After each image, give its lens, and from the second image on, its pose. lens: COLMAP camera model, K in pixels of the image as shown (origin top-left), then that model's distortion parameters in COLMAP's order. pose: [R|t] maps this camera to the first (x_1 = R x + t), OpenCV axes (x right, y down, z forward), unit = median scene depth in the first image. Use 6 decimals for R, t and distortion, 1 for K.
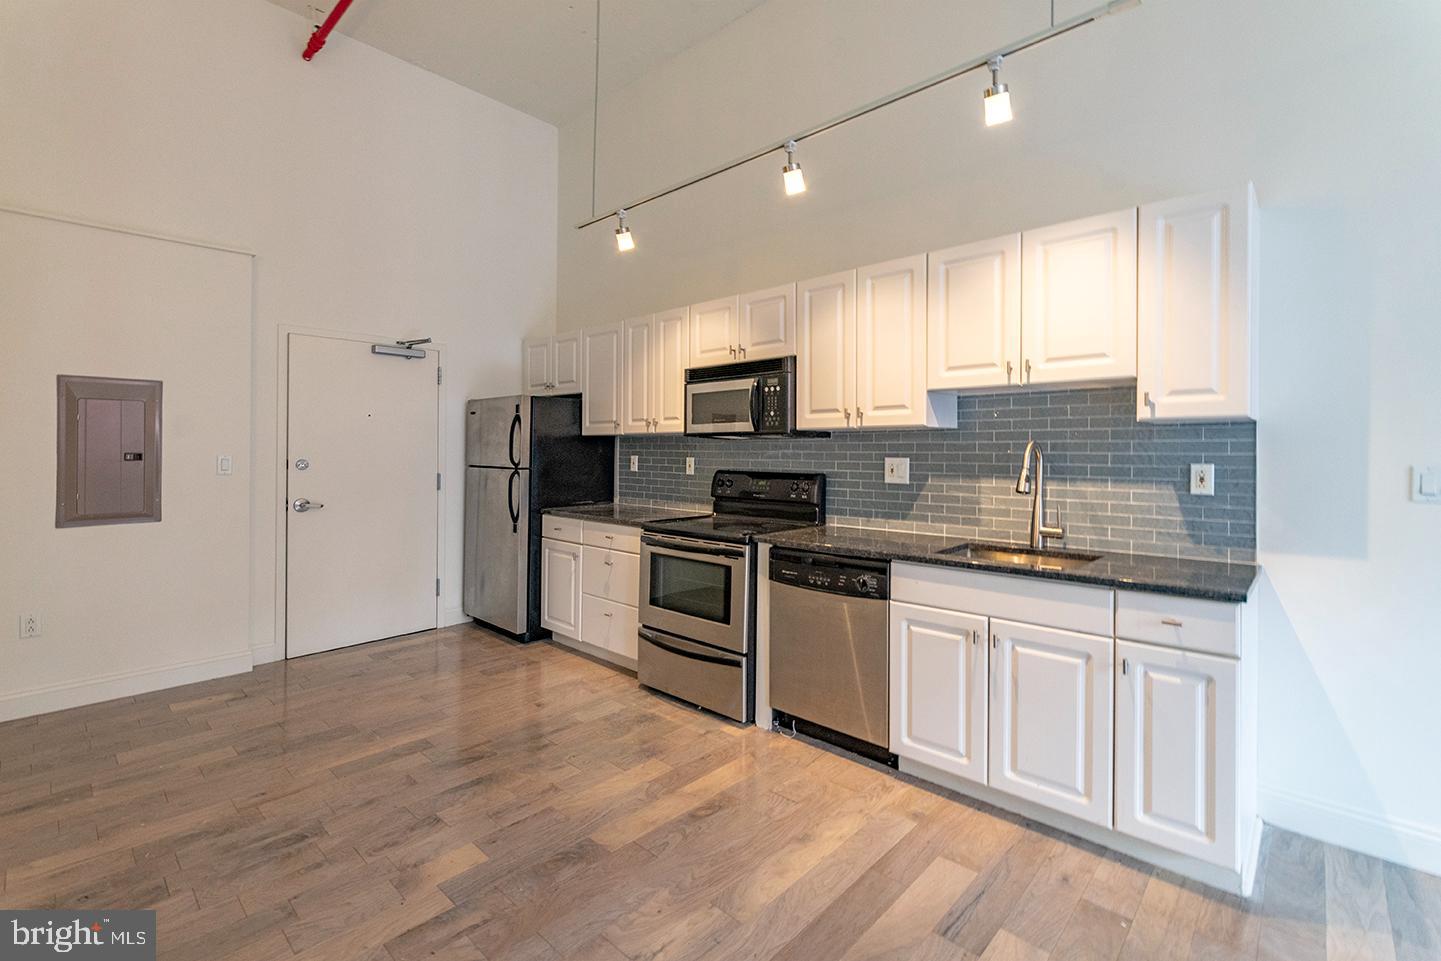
lens RADIAL K [[639.9, 0, 745.8], [0, 639.9, 449.2], [0, 0, 1]] dist [-0.001955, 0.000037]
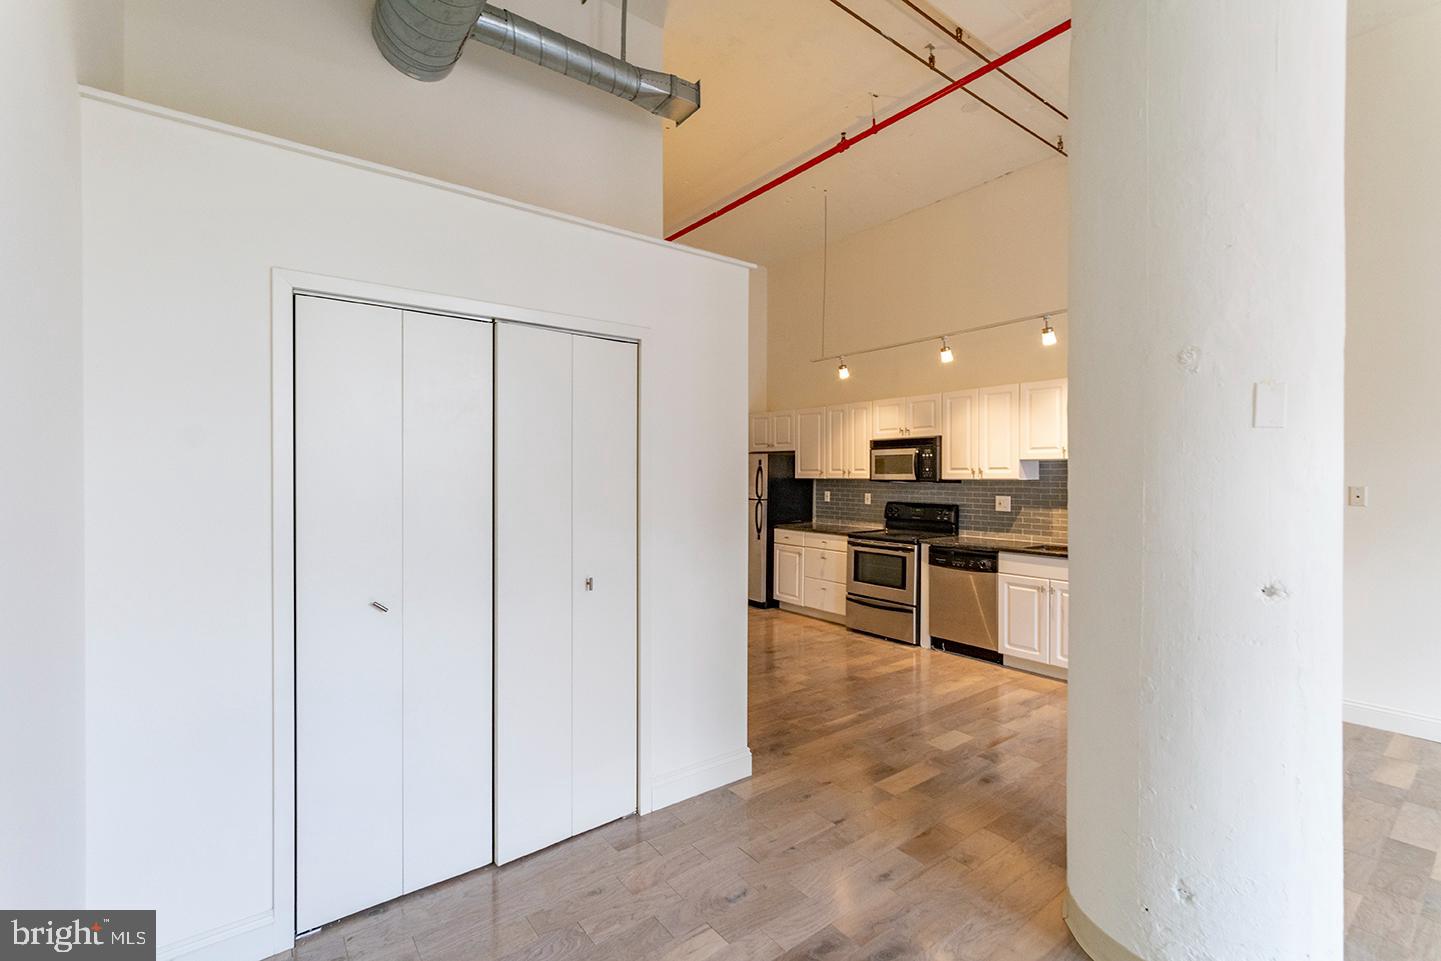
lens RADIAL K [[654.2, 0, 768.1], [0, 654.2, 465.9], [0, 0, 1]] dist [0.001796, 0.000148]
pose [[0.992069, 0.000475, -0.125695, -0.163798], [-0.001938, 0.999932, -0.011519, -0.045146], [0.125681, 0.011671, 0.992002, -0.800321]]
